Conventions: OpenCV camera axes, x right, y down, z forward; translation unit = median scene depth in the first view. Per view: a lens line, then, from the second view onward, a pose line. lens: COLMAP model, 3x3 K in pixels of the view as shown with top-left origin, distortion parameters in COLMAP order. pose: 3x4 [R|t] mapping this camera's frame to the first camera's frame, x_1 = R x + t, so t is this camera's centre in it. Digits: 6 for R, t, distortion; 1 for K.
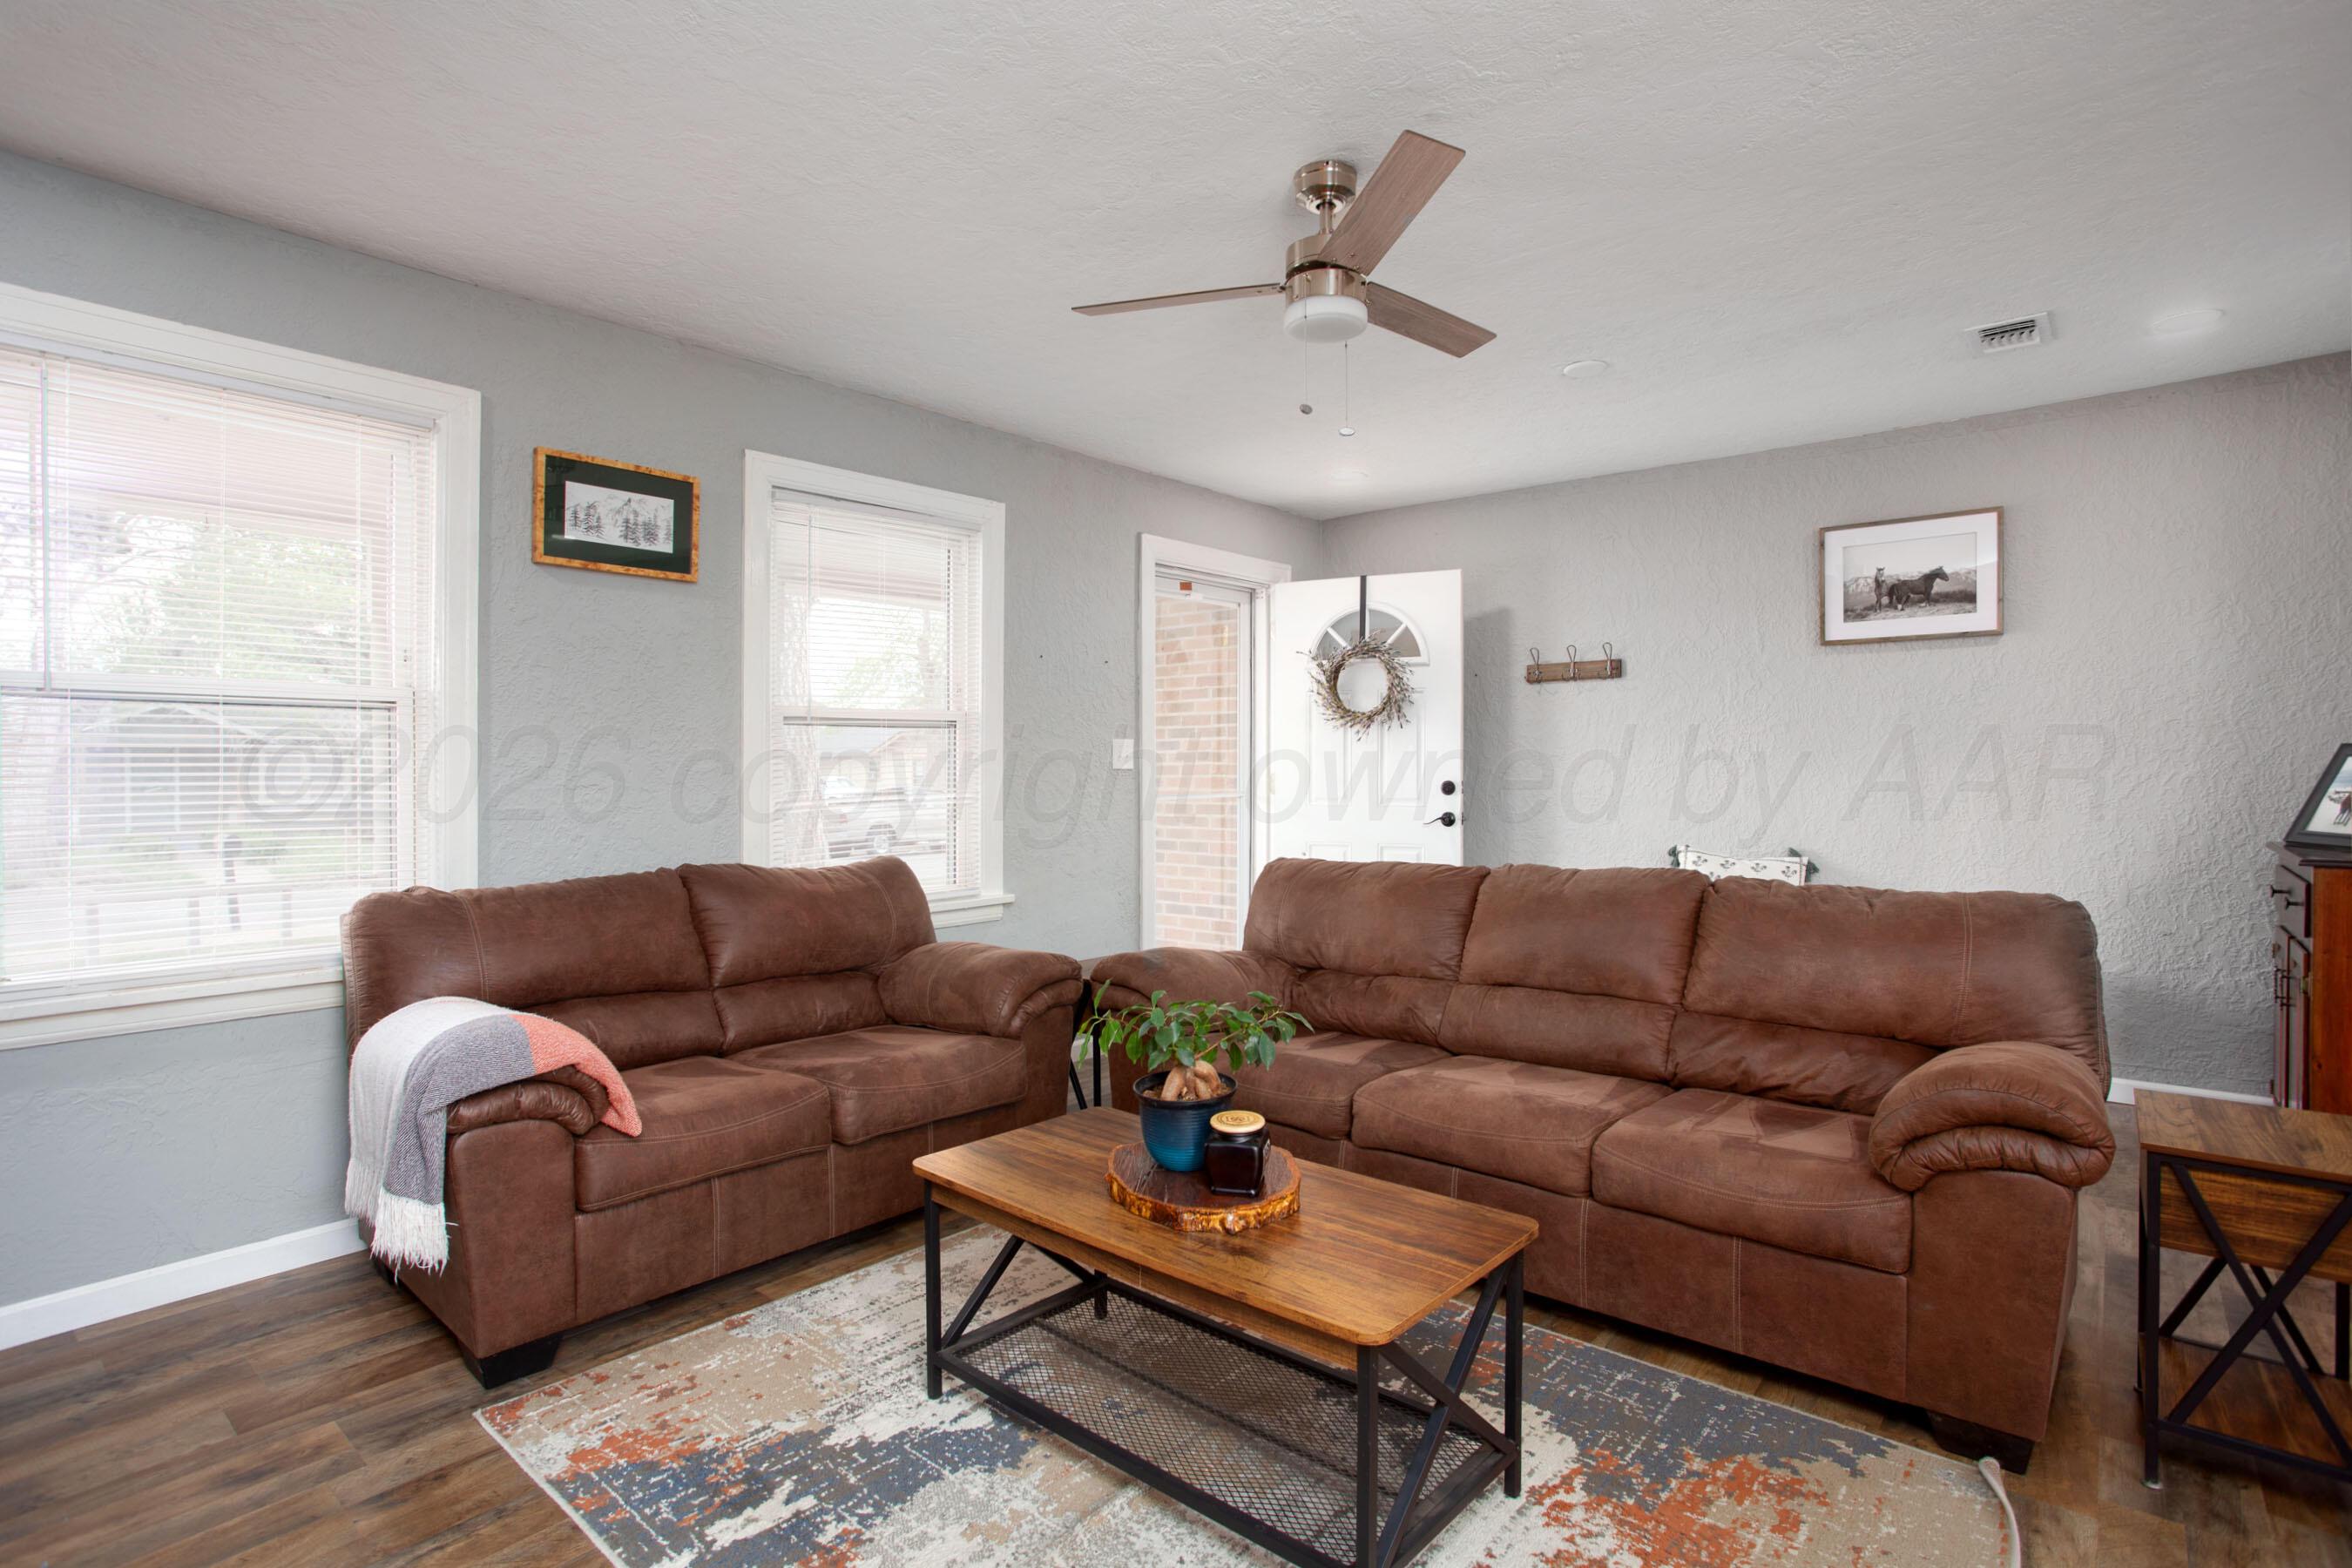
lens RADIAL K [[1153.9, 0, 1176.0], [0, 1153.9, 784.0], [0, 0, 1]] dist [-0.000969, -0.000133]
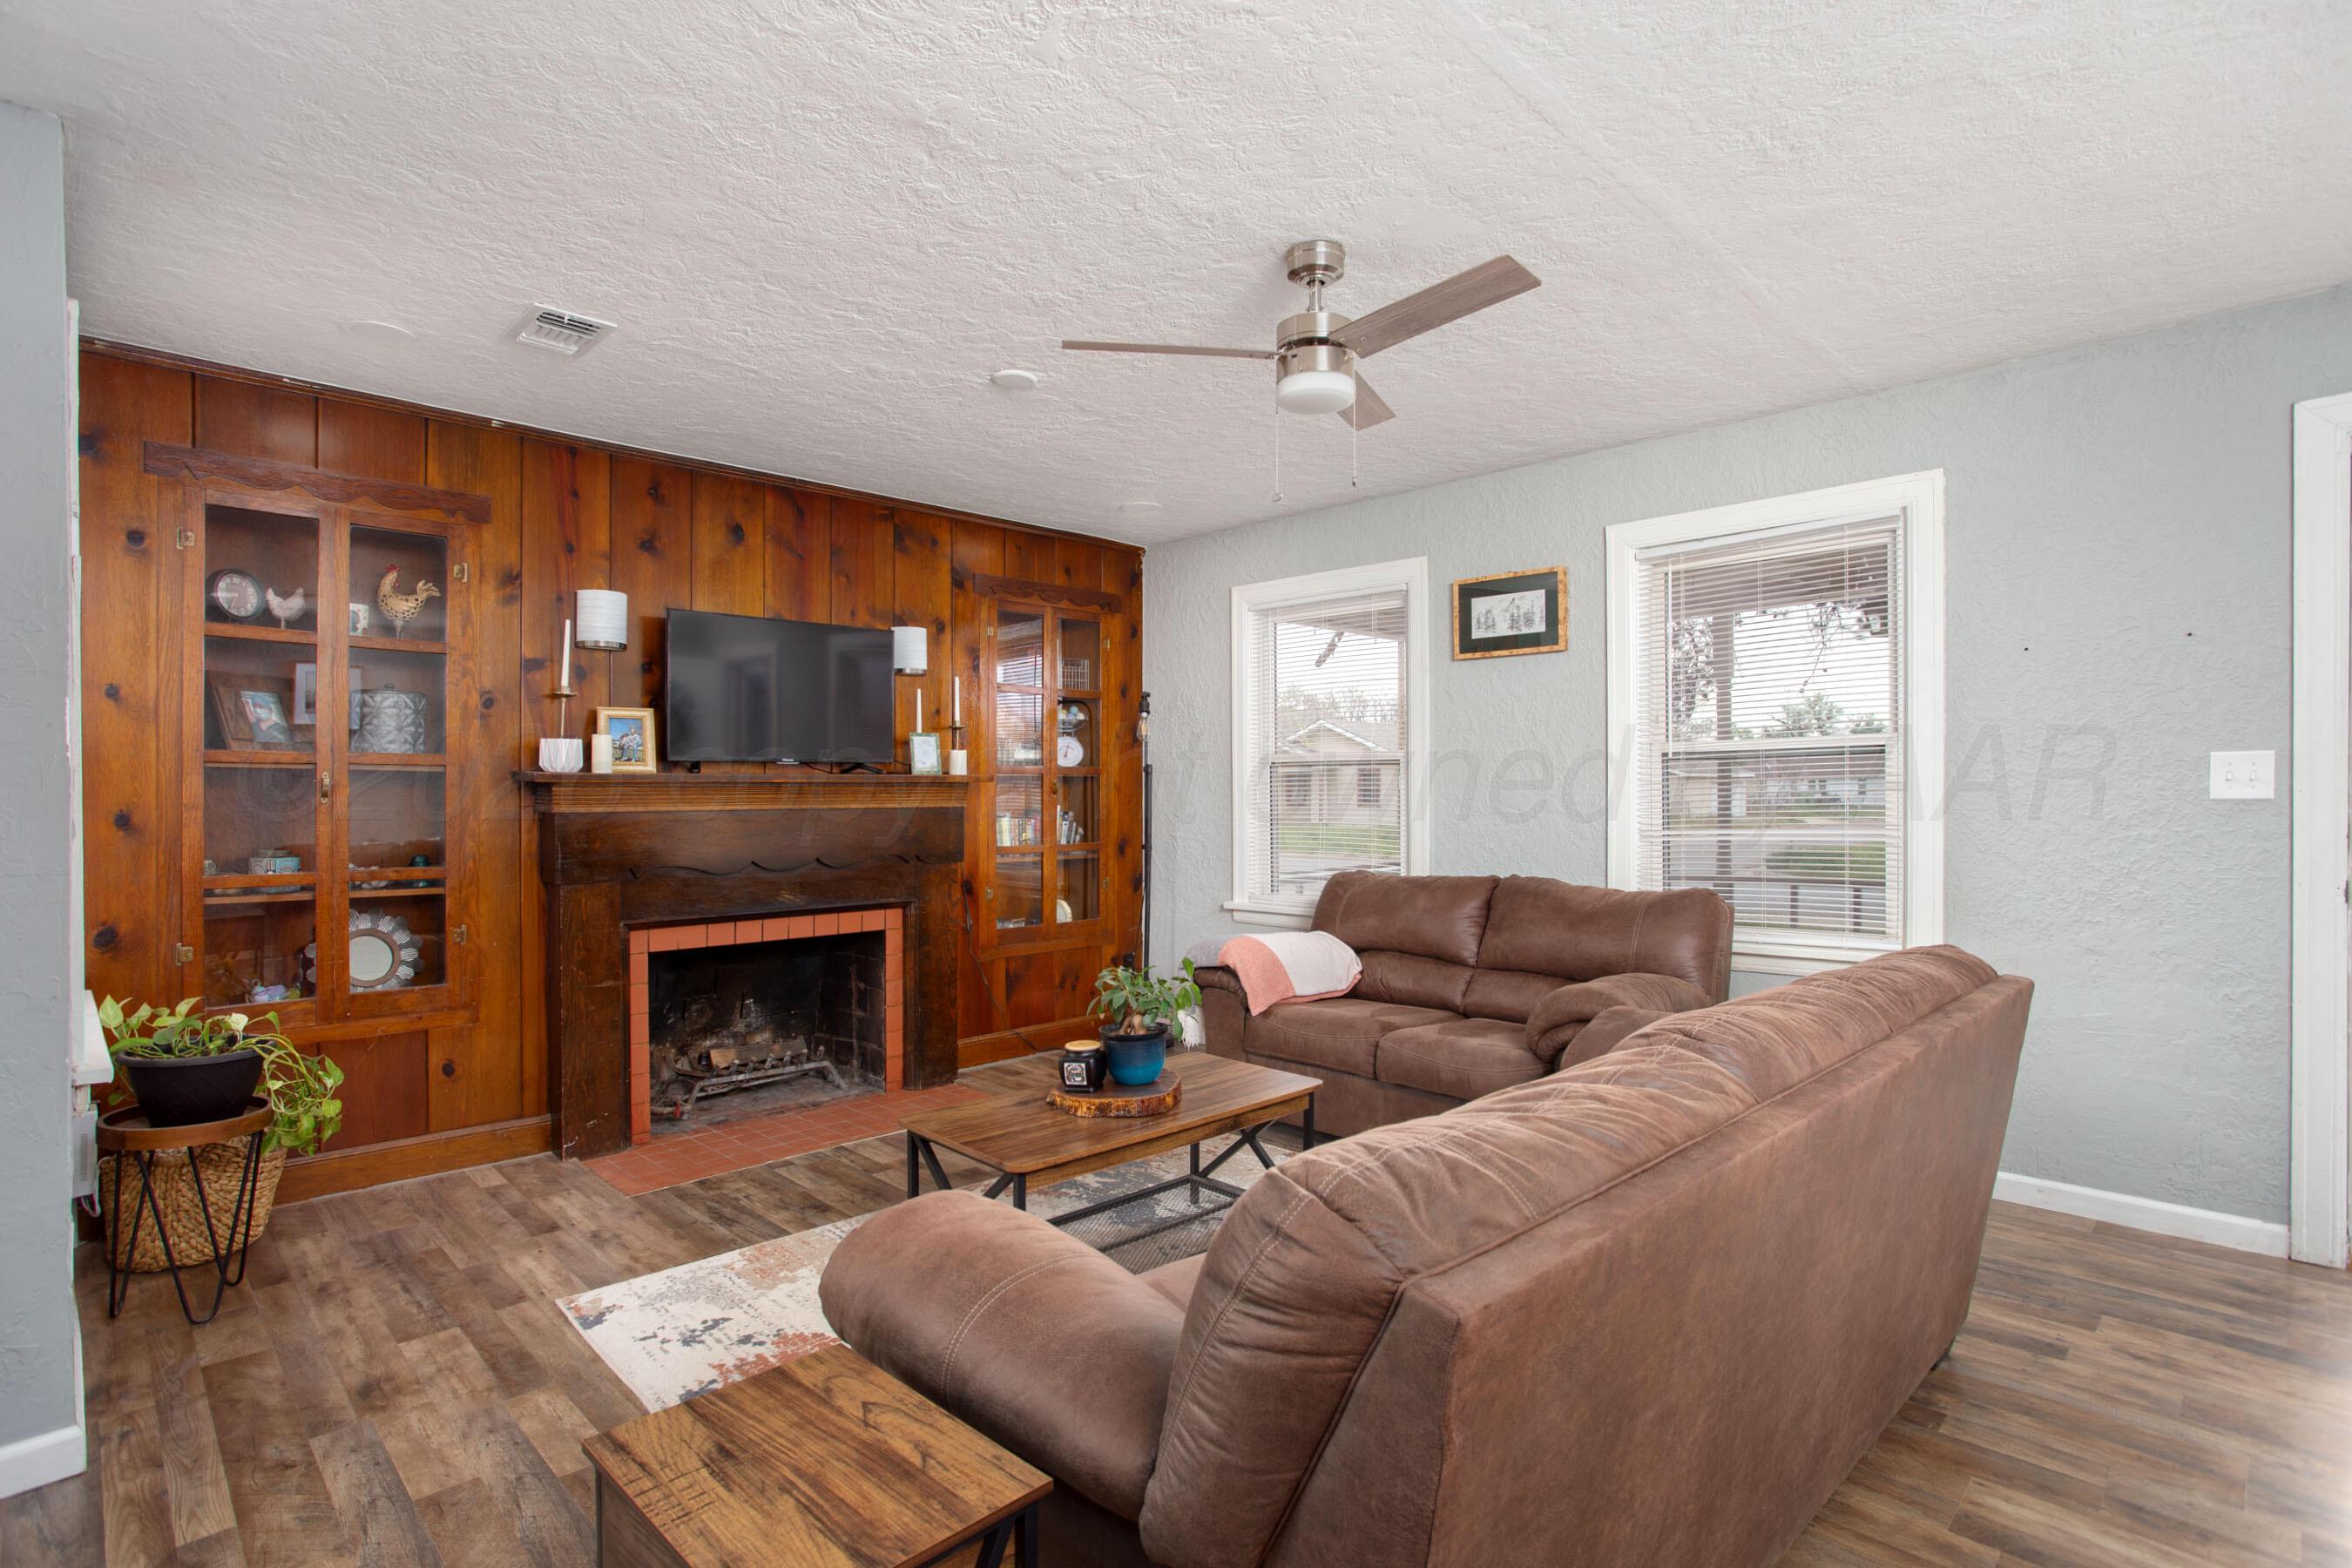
lens RADIAL K [[1168.6, 0, 1176.0], [0, 1168.6, 784.0], [0, 0, 1]] dist [-0.001020, -0.000053]
pose [[-0.077100, 0.000235, -0.997023, 0.931238], [-0.000188, 1.000000, 0.000250, -0.032408], [0.997023, 0.000206, -0.077100, 0.729078]]
